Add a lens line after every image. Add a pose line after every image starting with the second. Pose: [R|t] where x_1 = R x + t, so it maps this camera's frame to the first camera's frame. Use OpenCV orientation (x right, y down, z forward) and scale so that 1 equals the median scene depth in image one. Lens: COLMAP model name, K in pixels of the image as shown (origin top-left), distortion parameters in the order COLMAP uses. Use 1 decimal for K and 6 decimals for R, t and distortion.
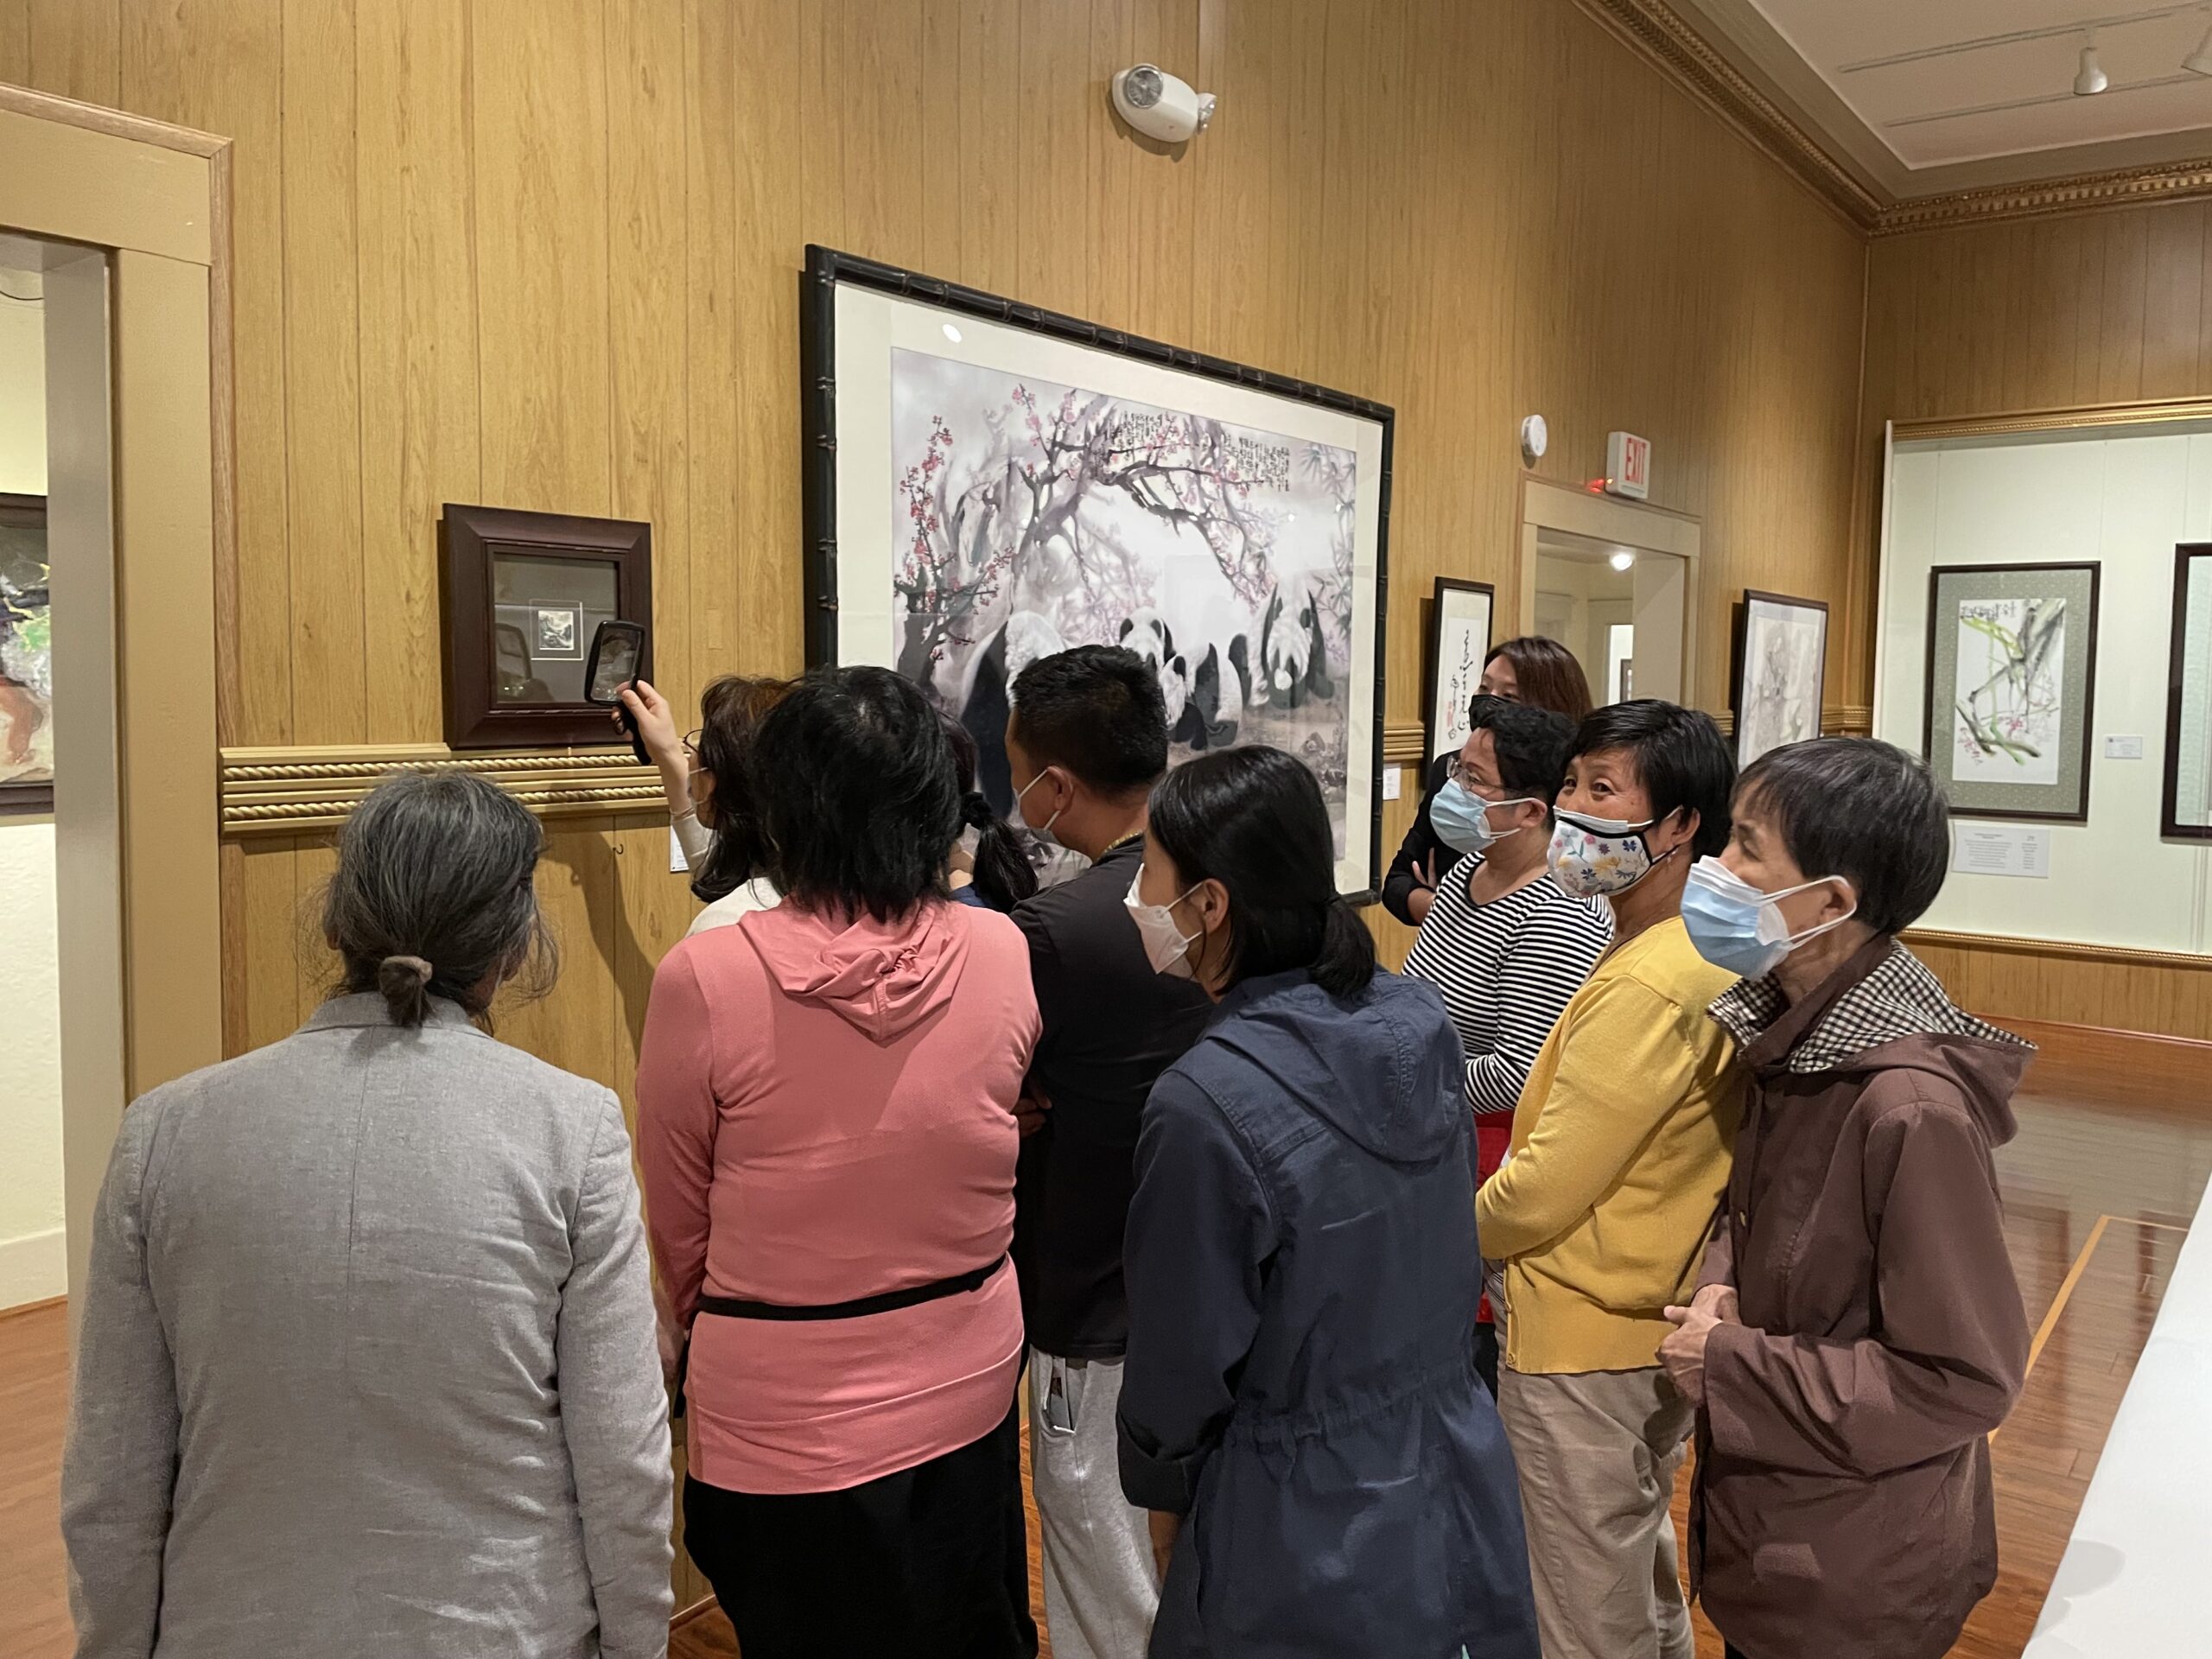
lens RADIAL K [[1675.9, 0, 1108.7], [0, 1675.9, 817.3], [0, 0, 1]] dist [0.093920, -0.121716]
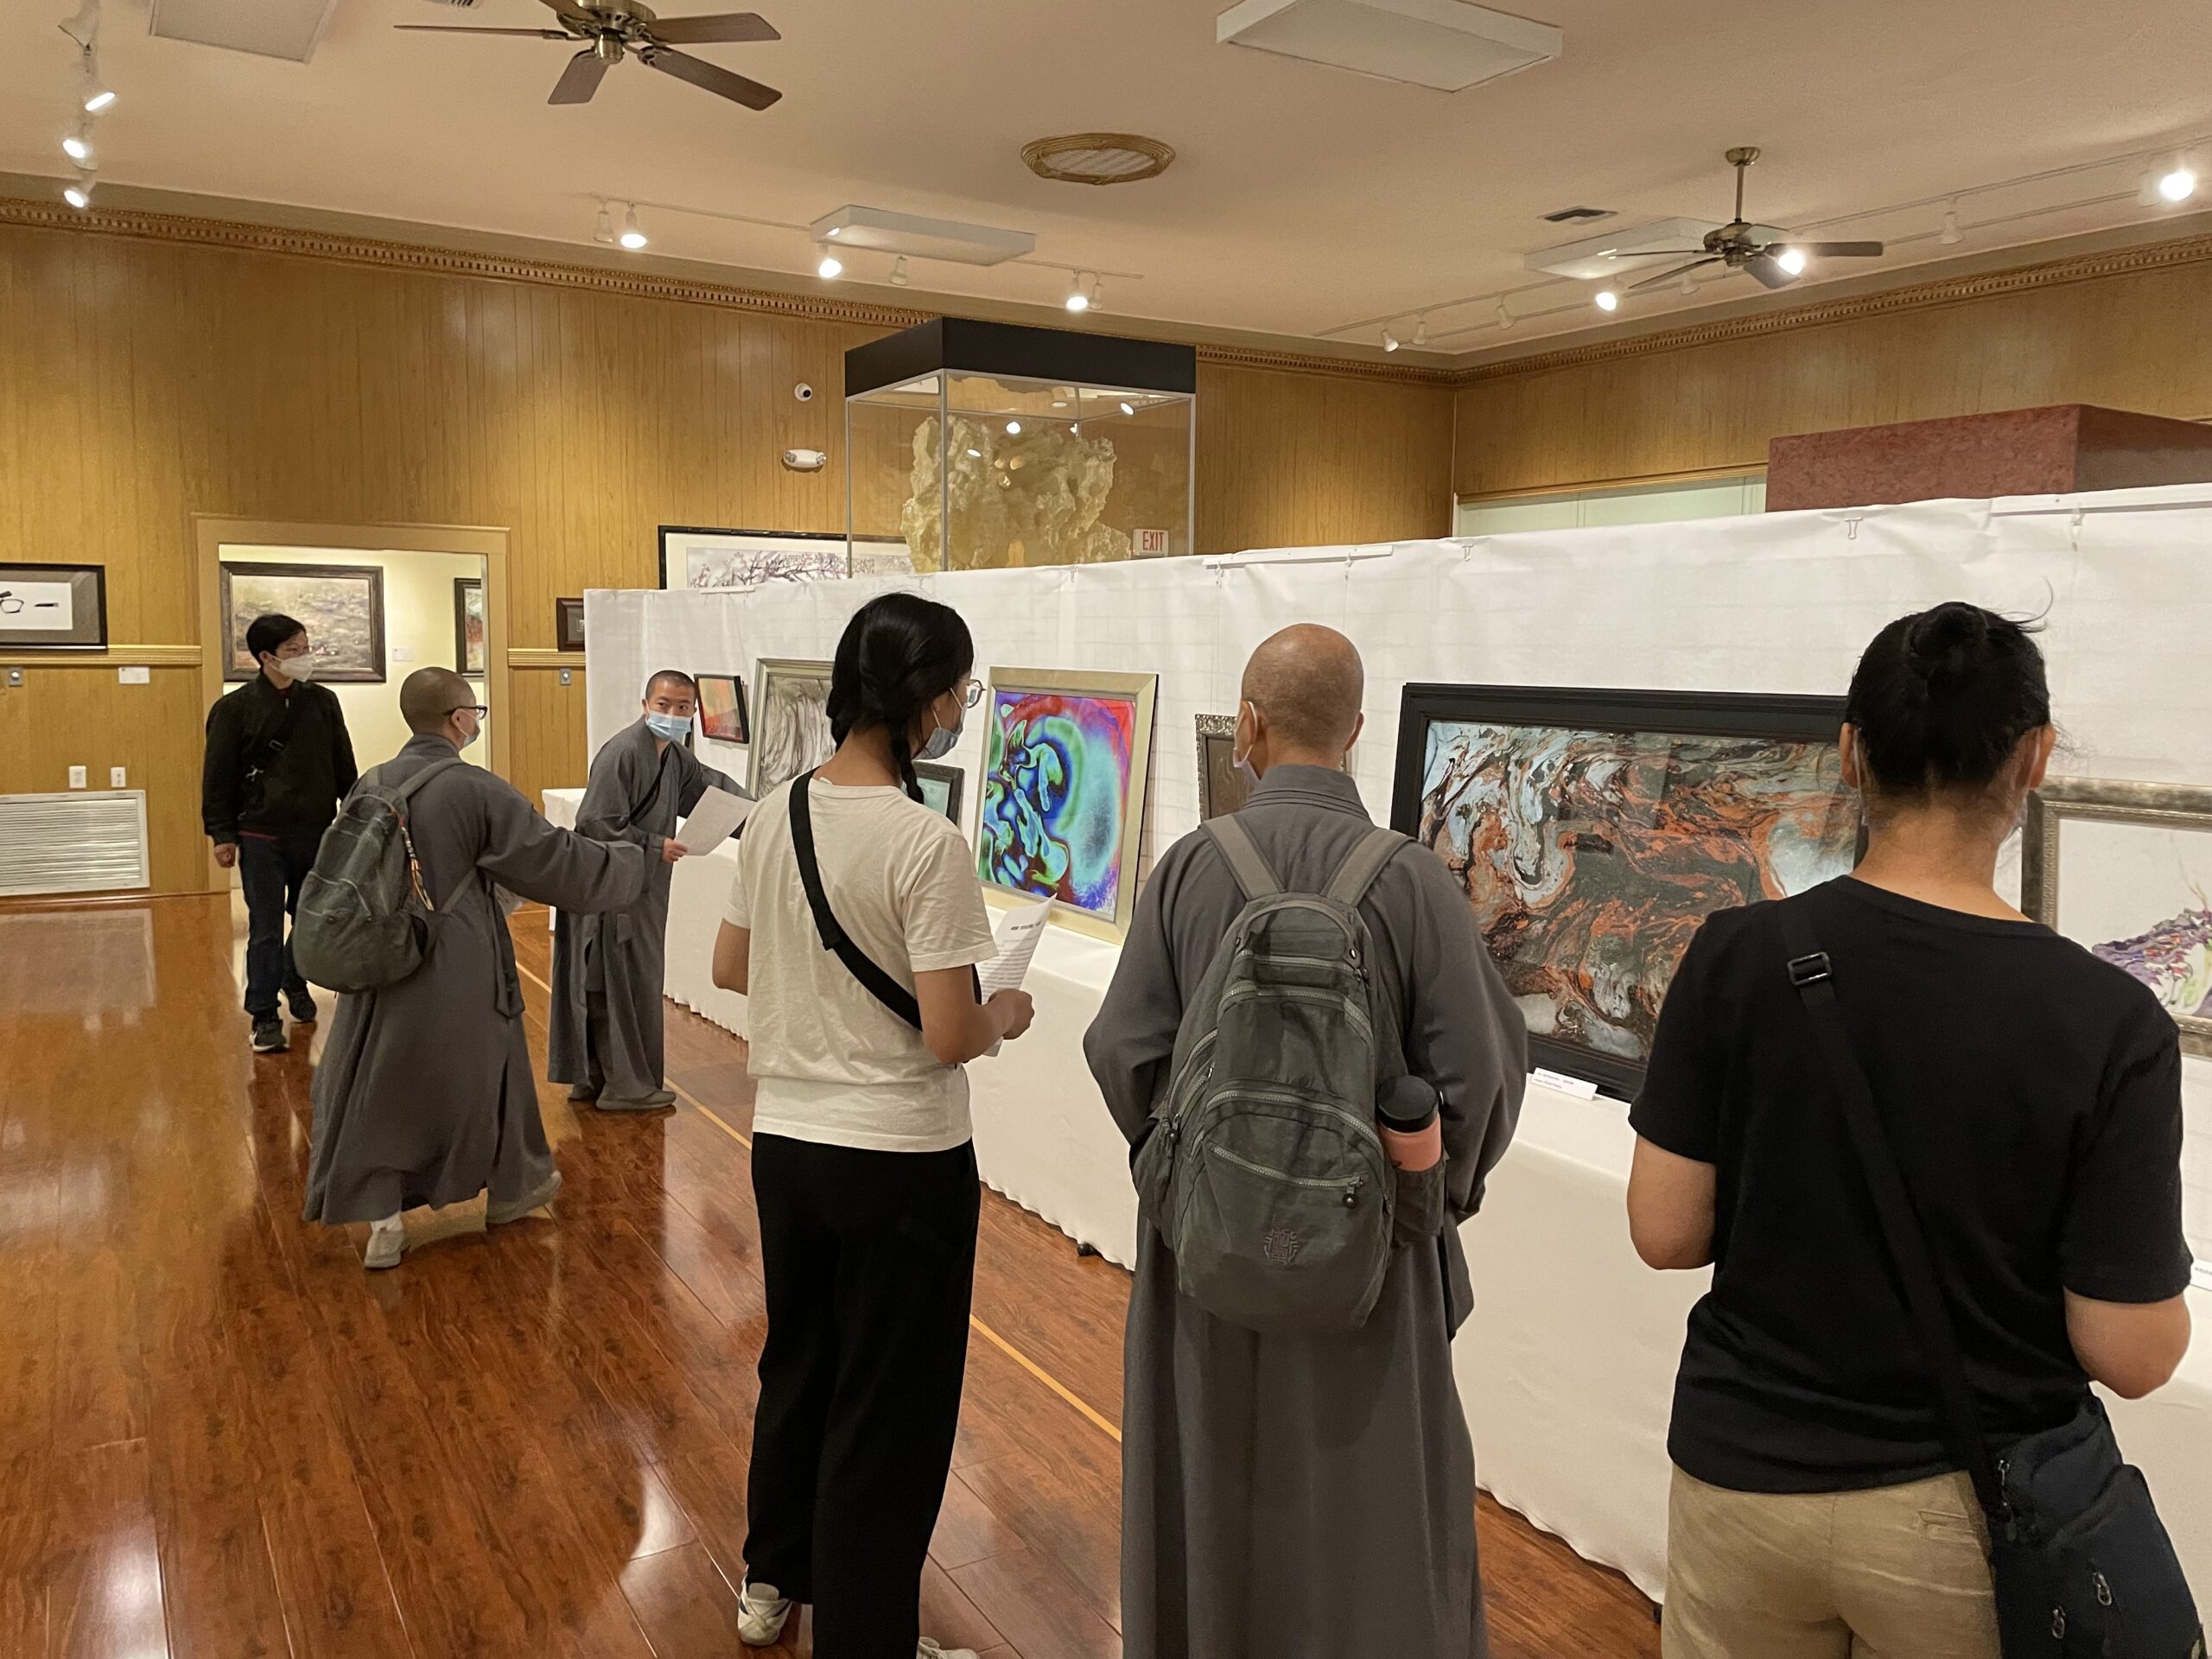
lens RADIAL K [[1675.9, 0, 1103.6], [0, 1675.9, 832.0], [0, 0, 1]] dist [0.093920, -0.121716]
pose [[0.932979, 0.042141, -0.357456, 1.938241], [-0.031153, 0.998850, 0.036447, 0.174170], [0.358581, -0.022868, 0.933219, -2.017159]]
